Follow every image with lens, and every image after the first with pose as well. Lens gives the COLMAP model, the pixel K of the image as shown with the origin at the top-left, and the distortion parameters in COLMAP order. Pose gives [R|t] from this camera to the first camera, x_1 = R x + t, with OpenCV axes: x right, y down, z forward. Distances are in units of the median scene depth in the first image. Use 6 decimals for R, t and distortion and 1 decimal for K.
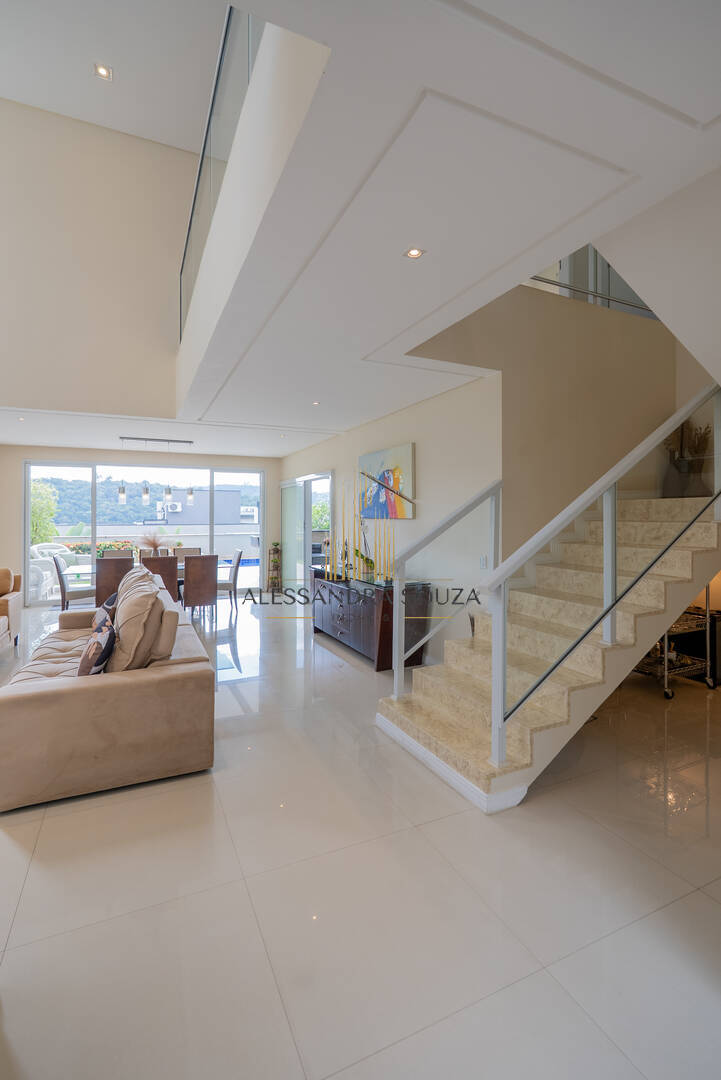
lens RADIAL K [[476.0, 0, 374.1], [0, 476.0, 525.9], [0, 0, 1]] dist [0.010725, 0.000166]
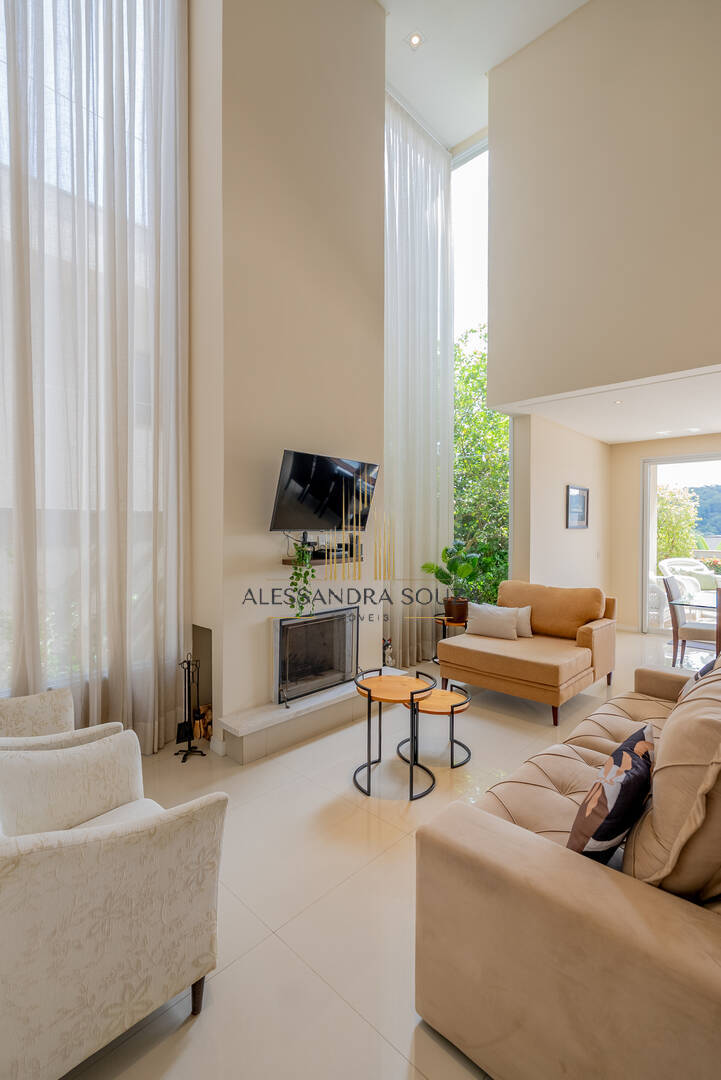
lens RADIAL K [[496.7, 0, 354.7], [0, 496.7, 530.7], [0, 0, 1]] dist [0.000452, -0.000592]
pose [[0.338865, 0.009753, -0.940784, -0.081788], [-0.021584, 0.999764, 0.002590, -0.003440], [0.940587, 0.019428, 0.338996, 0.243445]]
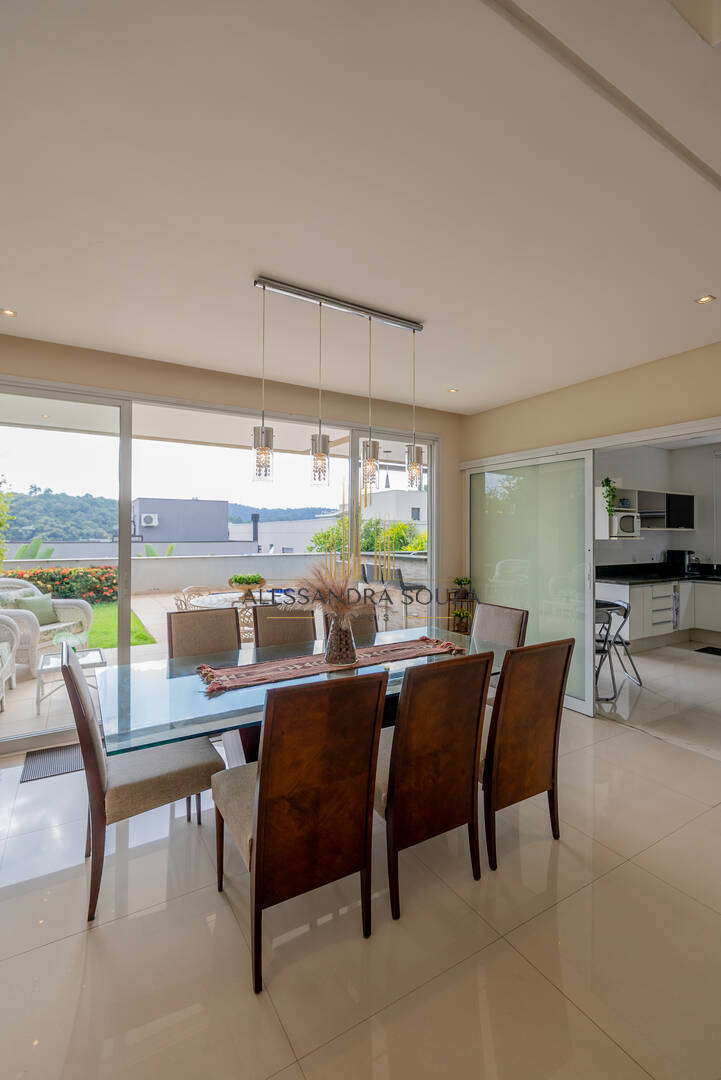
lens RADIAL K [[482.5, 0, 361.2], [0, 482.5, 536.7], [0, 0, 1]] dist [-0.001337, 0.000127]
pose [[0.997254, 0.002669, 0.074008, -0.492224], [-0.001654, 0.999904, -0.013774, -0.004770], [-0.074038, 0.013614, 0.997163, 0.672393]]
